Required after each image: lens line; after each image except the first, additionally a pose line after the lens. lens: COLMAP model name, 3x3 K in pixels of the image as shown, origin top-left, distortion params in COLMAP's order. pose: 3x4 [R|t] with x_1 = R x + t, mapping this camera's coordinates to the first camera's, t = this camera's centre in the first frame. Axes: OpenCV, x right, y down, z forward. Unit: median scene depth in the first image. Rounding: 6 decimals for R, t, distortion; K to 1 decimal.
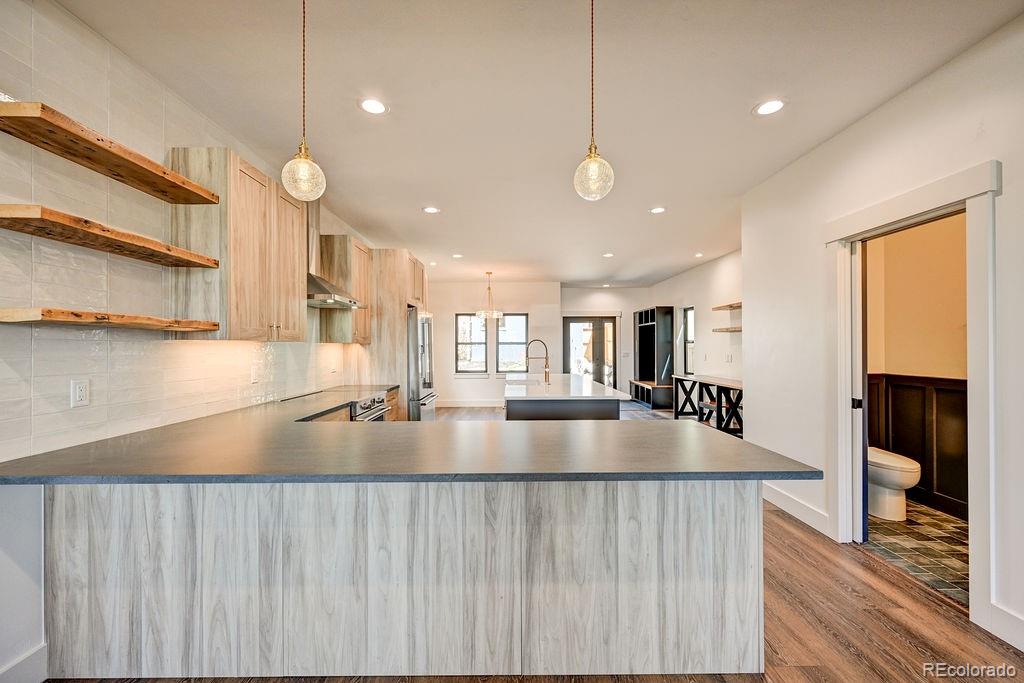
lens RADIAL K [[406.3, 0, 508.5], [0, 406.3, 345.4], [0, 0, 1]] dist [-0.001977, -0.000030]
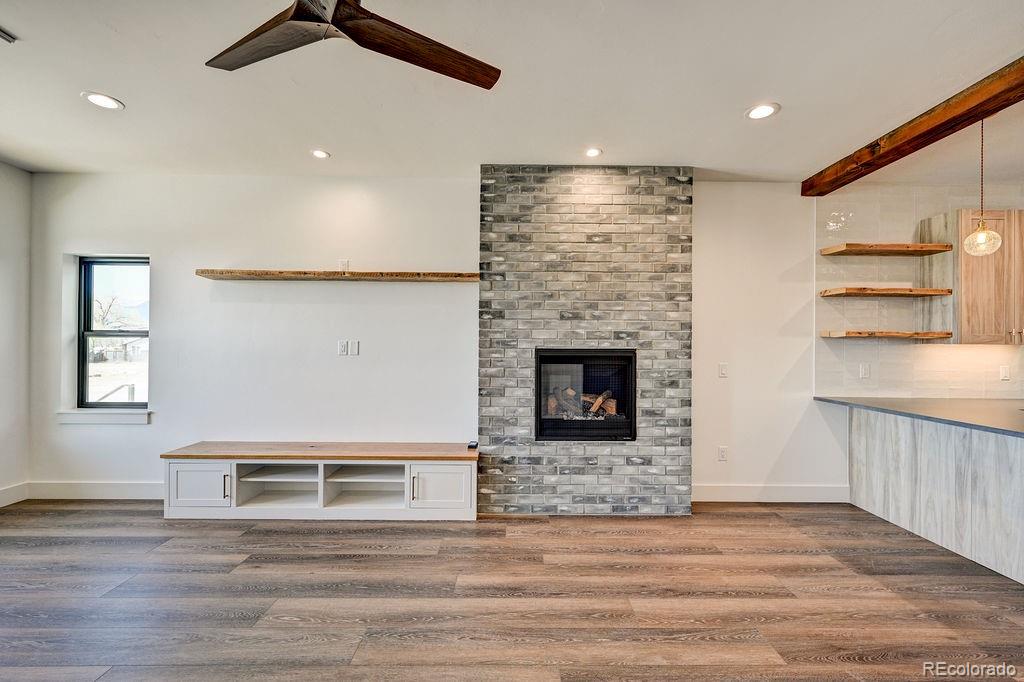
lens RADIAL K [[418.4, 0, 517.7], [0, 418.4, 342.8], [0, 0, 1]] dist [0.001379, 0.000221]
pose [[0.011801, -0.001865, -0.999929, 0.760394], [-0.005184, 0.999985, -0.001926, -0.006621], [0.999917, 0.005206, 0.011791, -0.563681]]
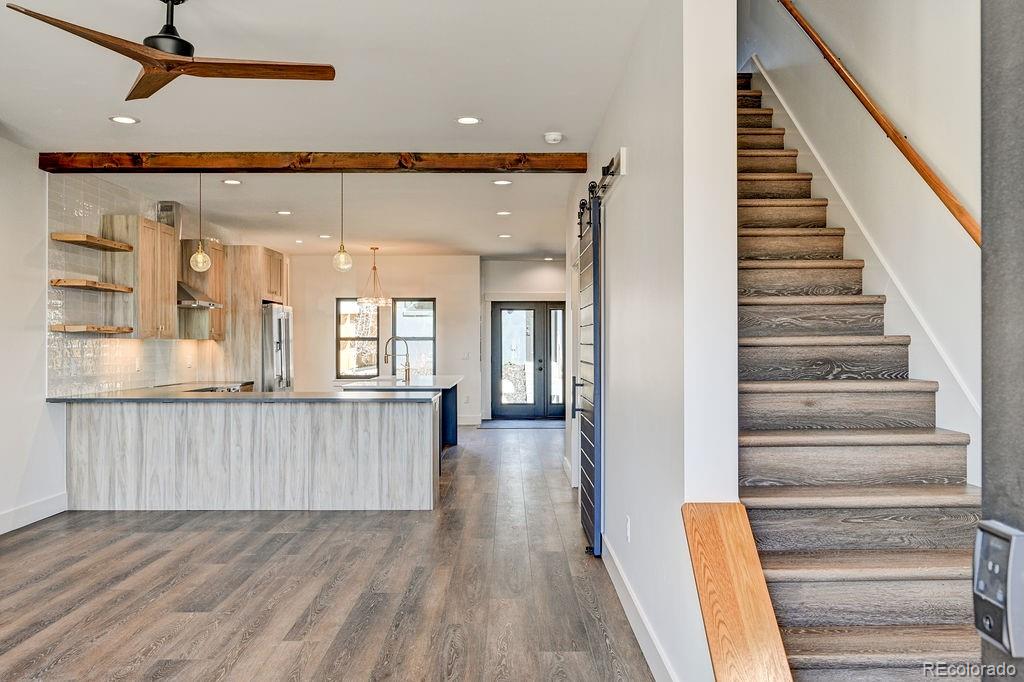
lens RADIAL K [[888.4, 0, 512.0], [0, 888.4, 341.0], [0, 0, 1]] dist [0.012295, -0.005681]
pose [[0.999992, 0.003025, 0.002541, 0.738043], [-0.003025, 0.999995, 0.000150, -0.008762], [-0.002541, -0.000158, 0.999997, -2.433597]]
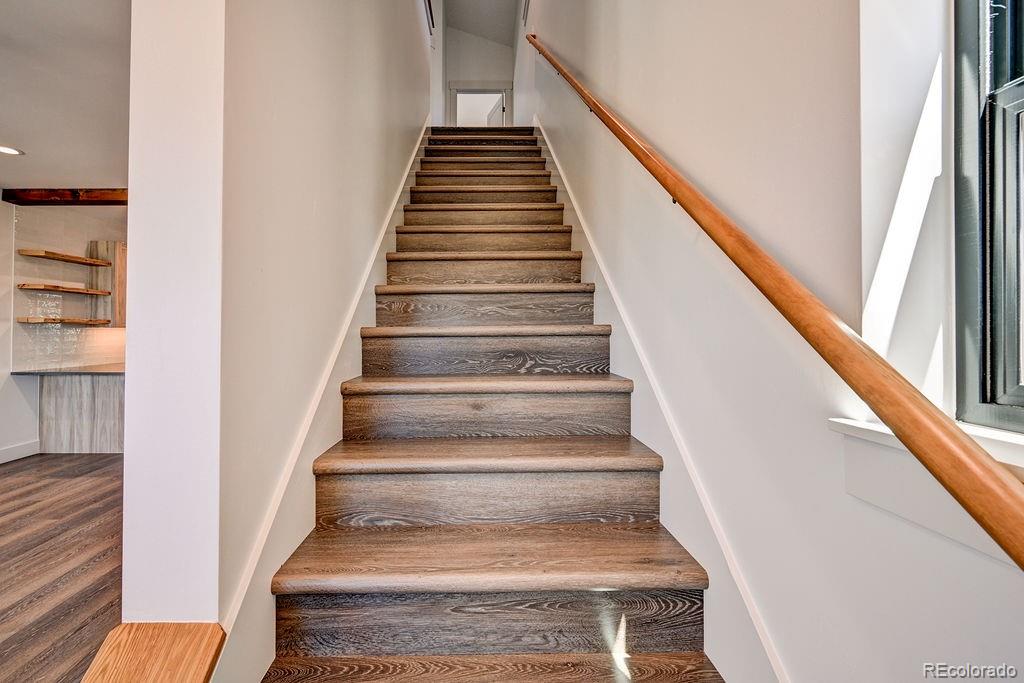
lens RADIAL K [[458.6, 0, 474.6], [0, 458.6, 323.5], [0, 0, 1]] dist [0.001712, 0.000665]
pose [[0.999948, 0.004468, -0.009141, 1.297323], [-0.004589, 0.999901, -0.013337, -0.012055], [0.009080, 0.013378, 0.999869, -1.487722]]
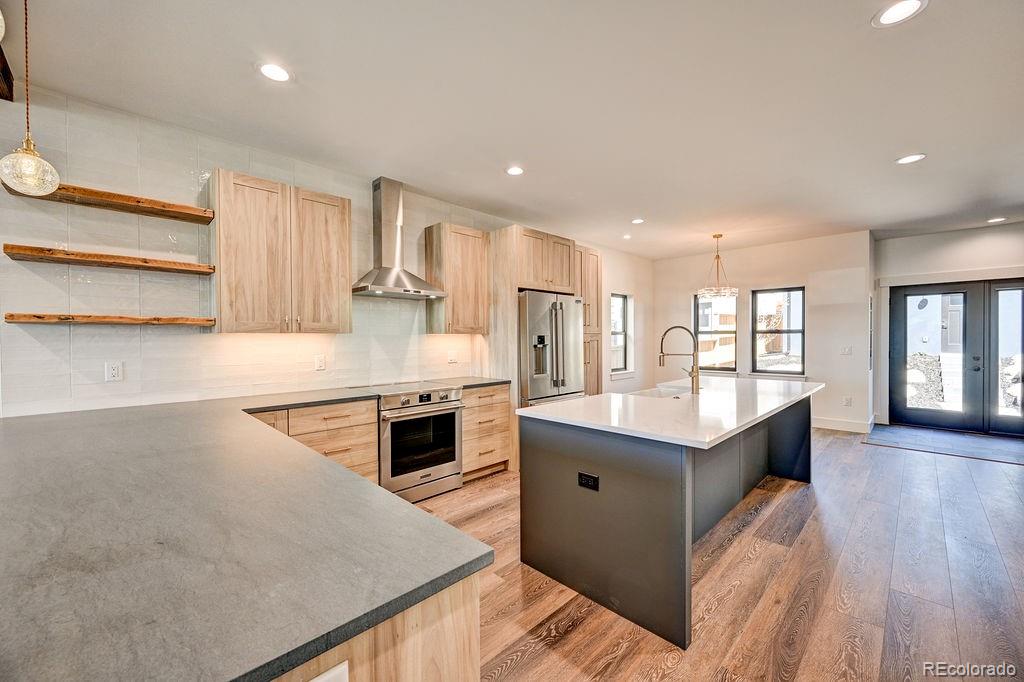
lens RADIAL K [[398.7, 0, 512.0], [0, 398.7, 341.0], [0, 0, 1]] dist [-0.002780, -0.000177]
pose [[0.701310, 0.008839, -0.712802, 0.720730], [0.003375, 0.999871, 0.015720, -0.004902], [0.712849, -0.013430, 0.701189, 0.801937]]
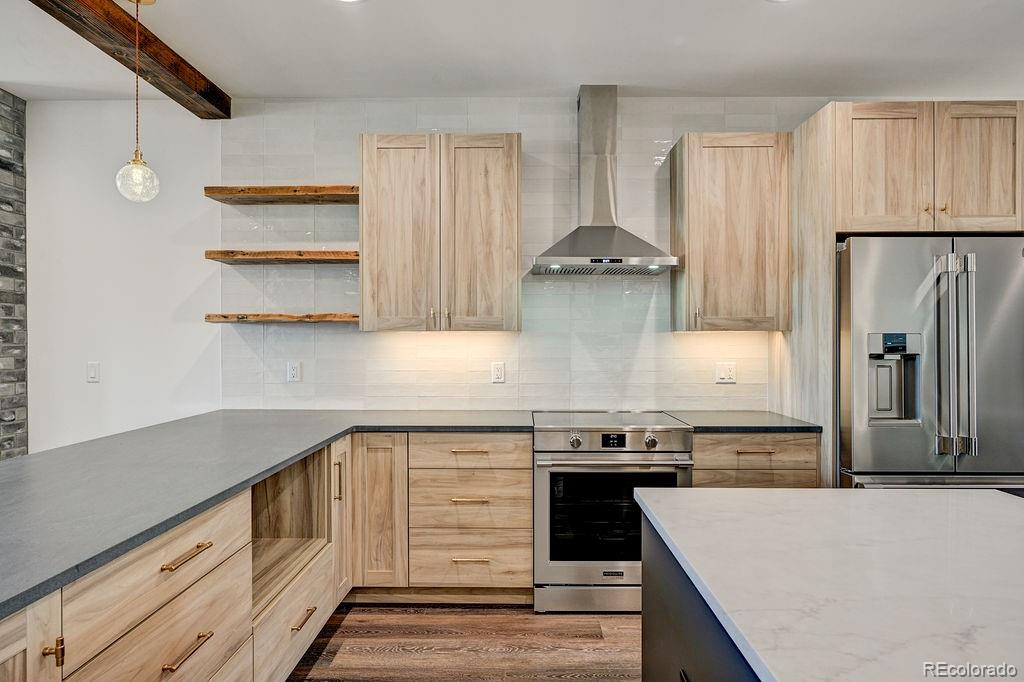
lens RADIAL K [[587.0, 0, 518.9], [0, 587.0, 339.8], [0, 0, 1]] dist [-0.002882, -0.000278]
pose [[-0.008233, 0.007280, -0.999940, 0.720241], [0.004576, 0.999963, 0.007242, -0.000702], [0.999956, -0.004516, -0.008266, 1.396884]]
